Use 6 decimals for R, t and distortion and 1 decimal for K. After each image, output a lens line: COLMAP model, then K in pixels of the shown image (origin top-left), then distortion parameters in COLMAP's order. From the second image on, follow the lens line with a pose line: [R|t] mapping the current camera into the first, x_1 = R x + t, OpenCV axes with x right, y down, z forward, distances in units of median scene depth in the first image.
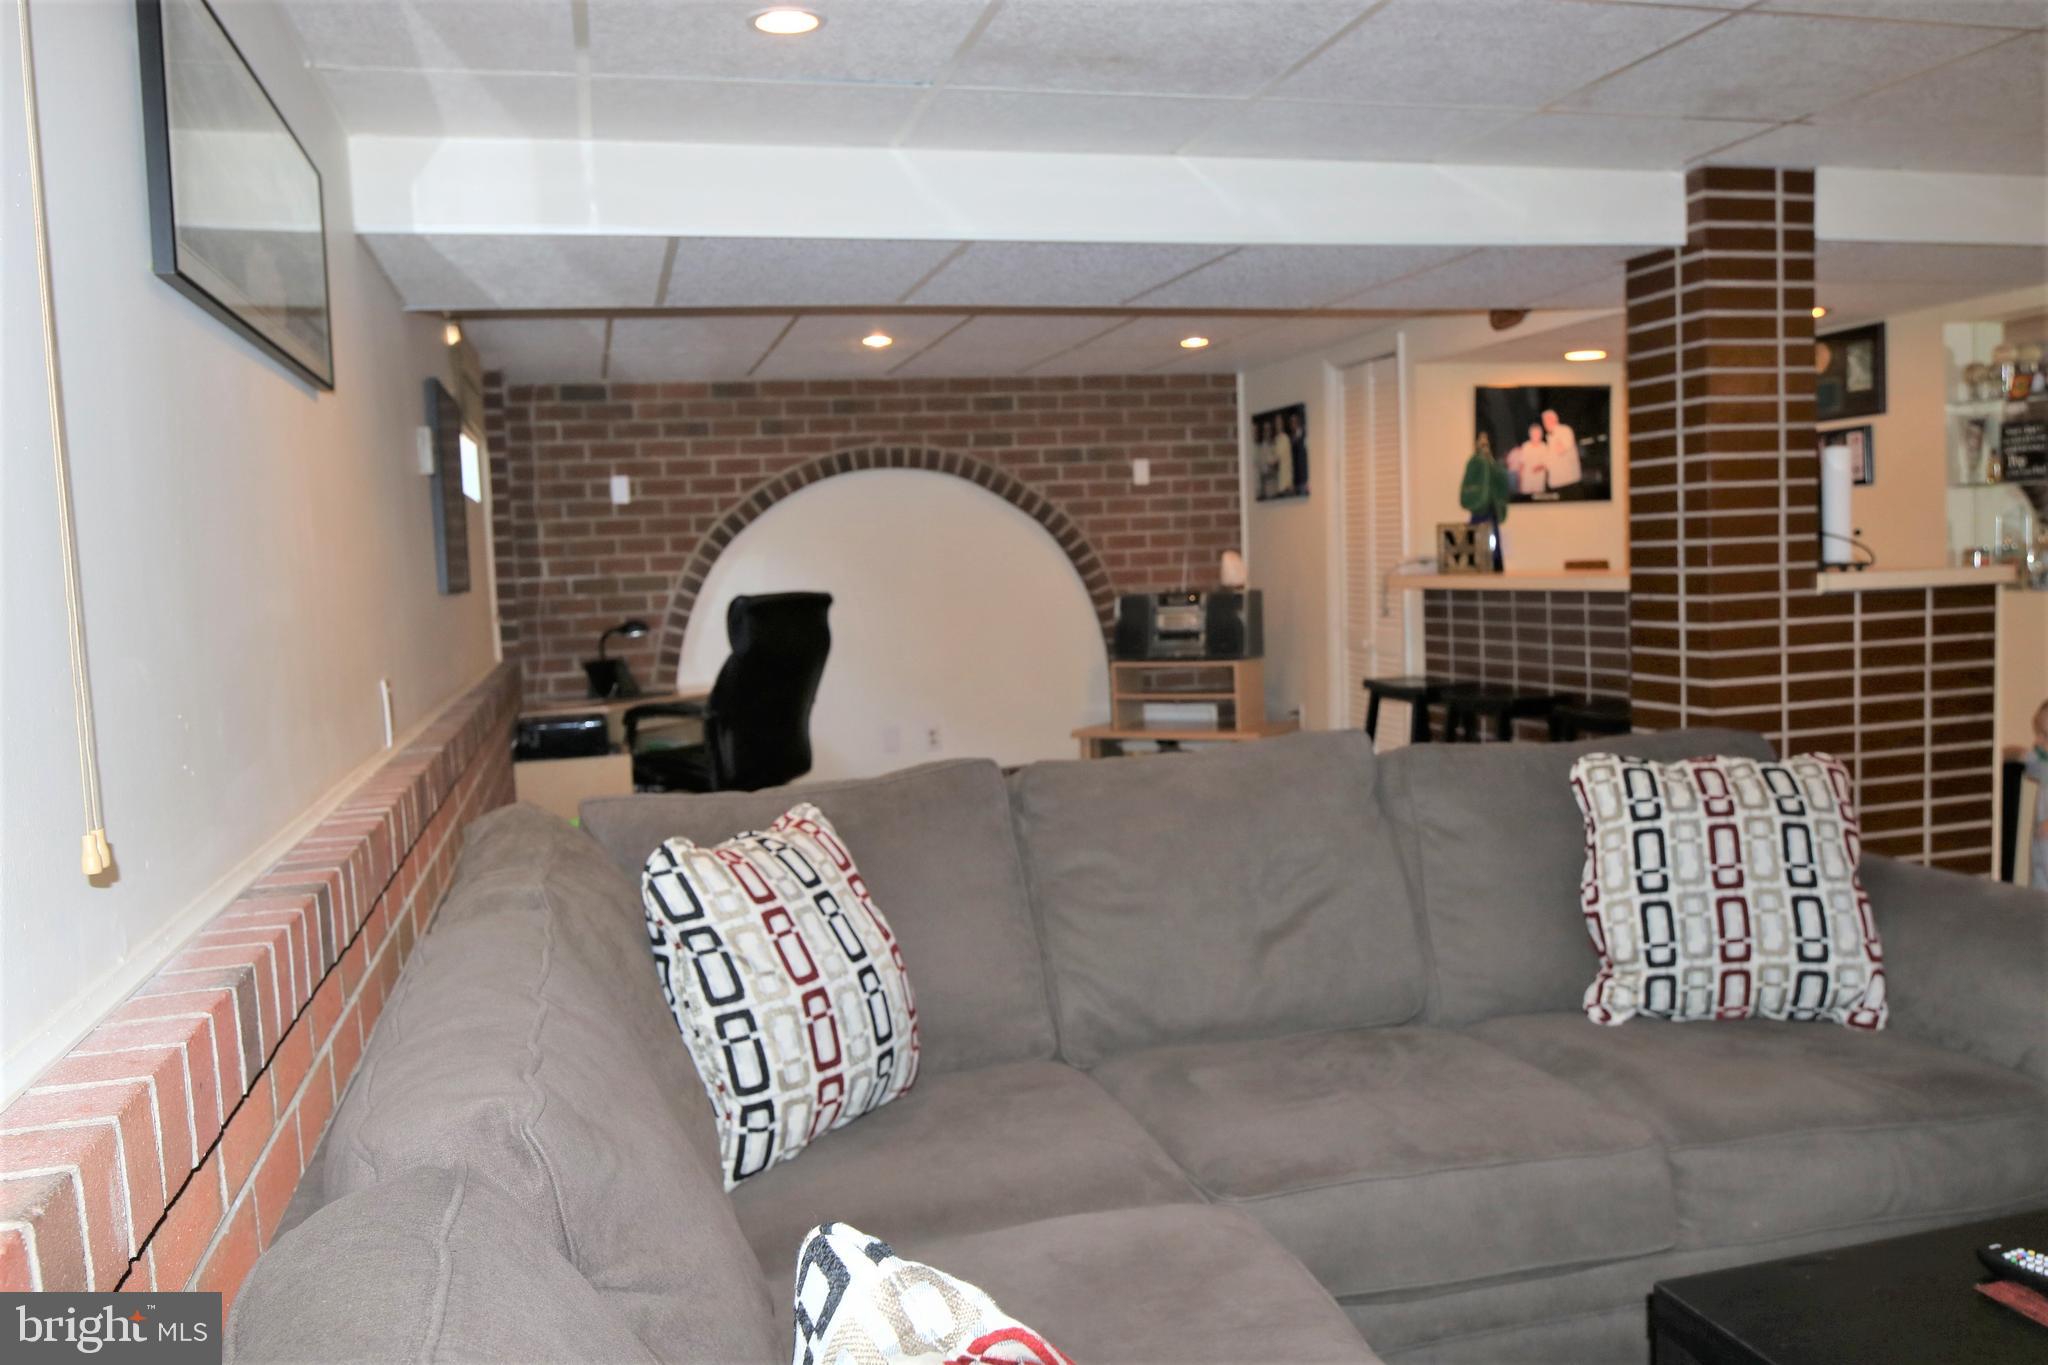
lens RADIAL K [[1633.3, 0, 1032.4], [0, 1633.3, 689.6], [0, 0, 1]] dist [-0.011035, -0.018569]
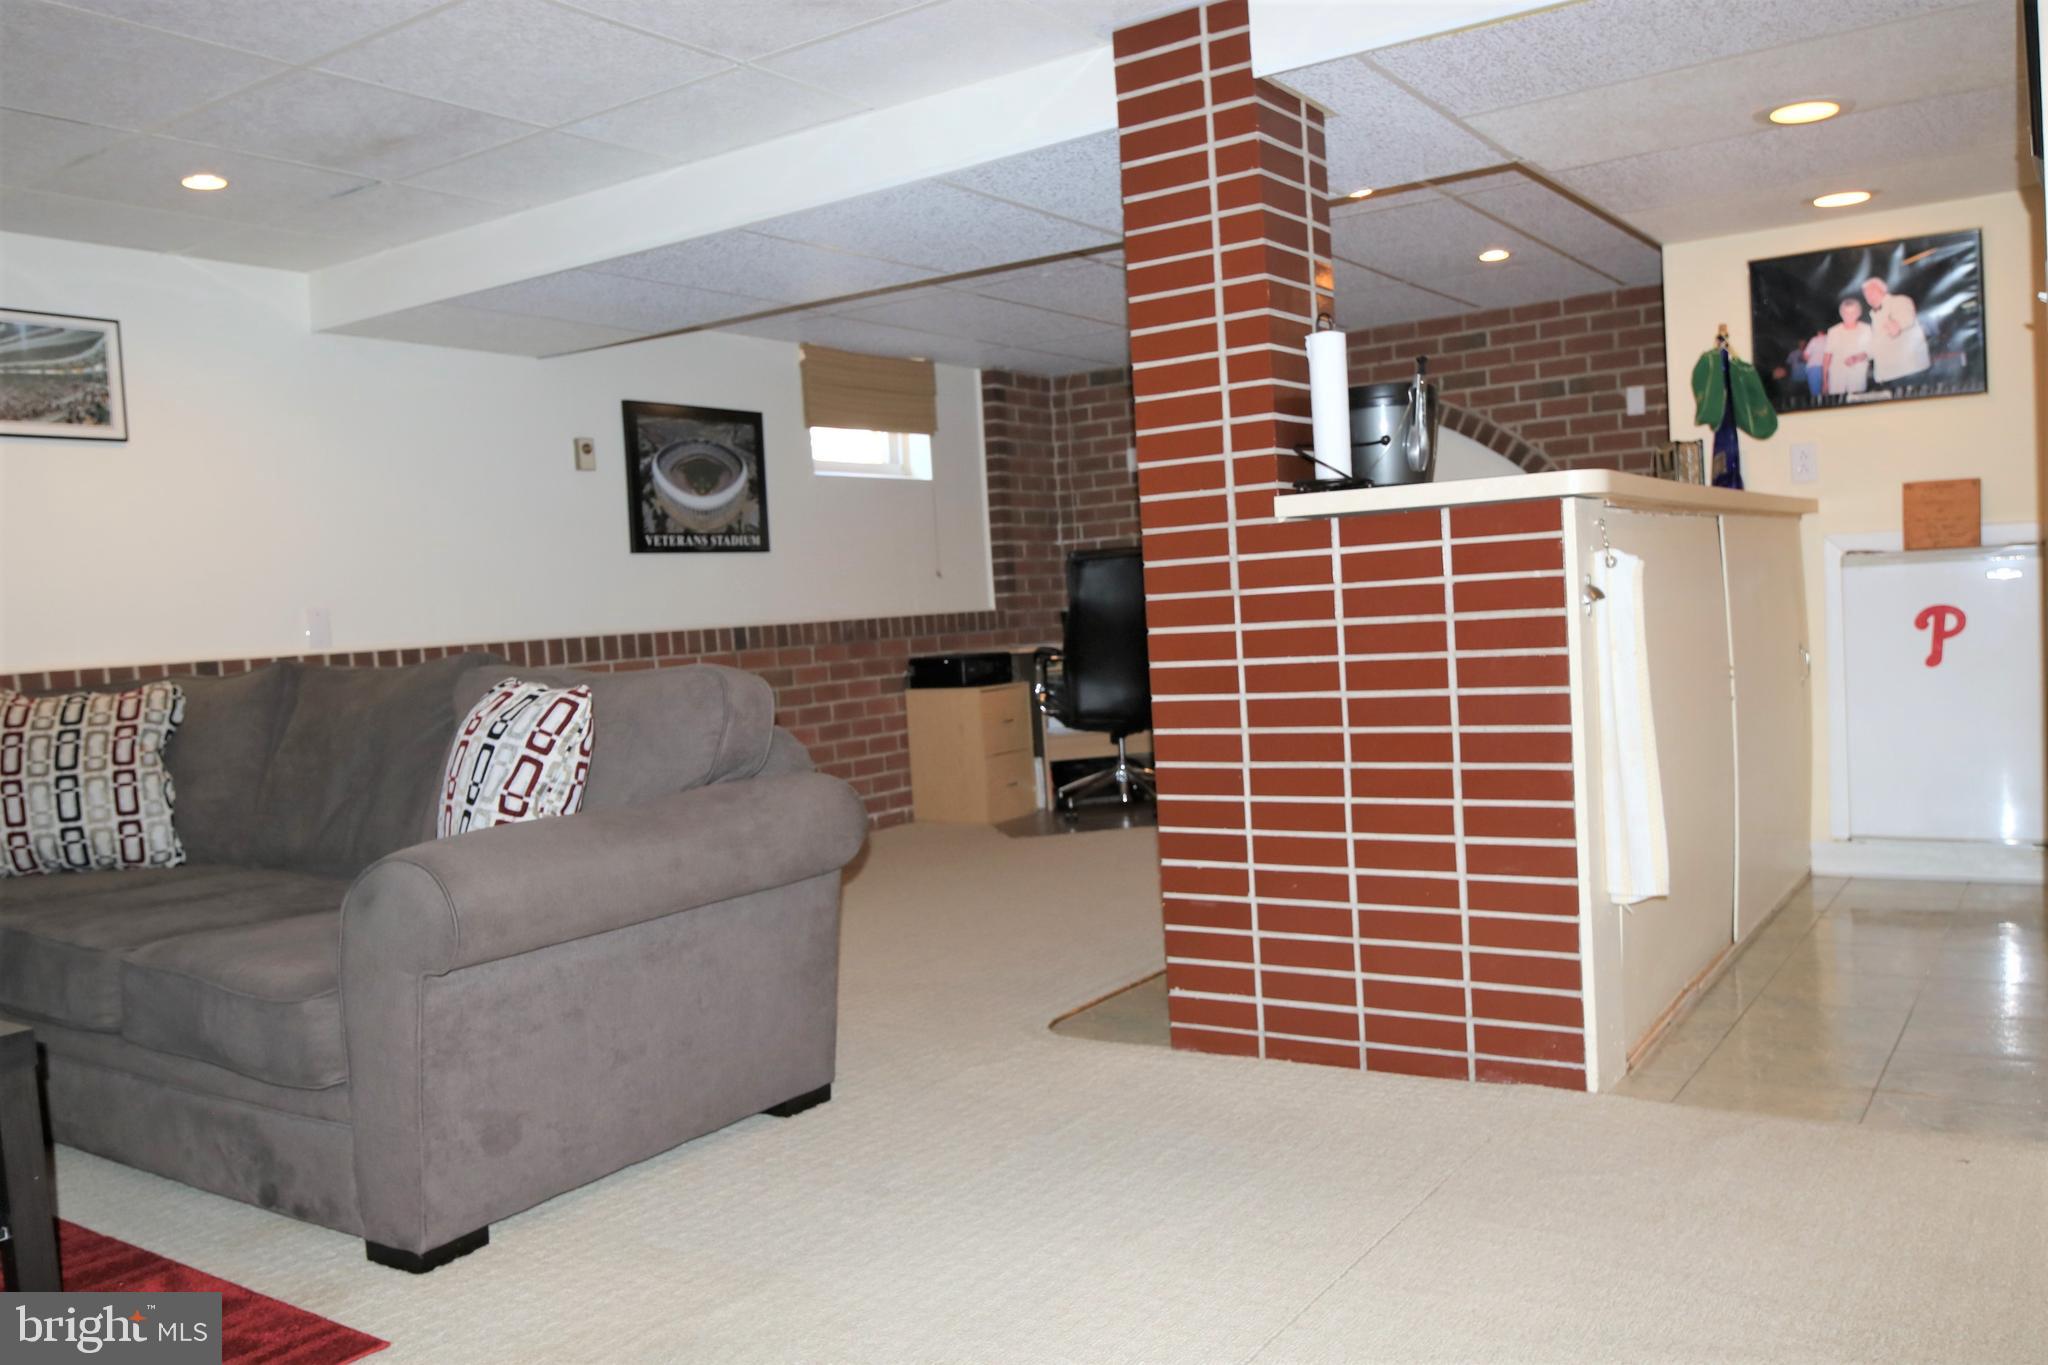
lens RADIAL K [[1633.3, 0, 1028.9], [0, 1633.3, 679.1], [0, 0, 1]] dist [-0.011035, -0.018569]
pose [[0.645083, 0.040713, -0.763027, 0.633508], [-0.030683, 0.999154, 0.027372, -0.000141], [0.763496, 0.005755, 0.645787, 0.243848]]
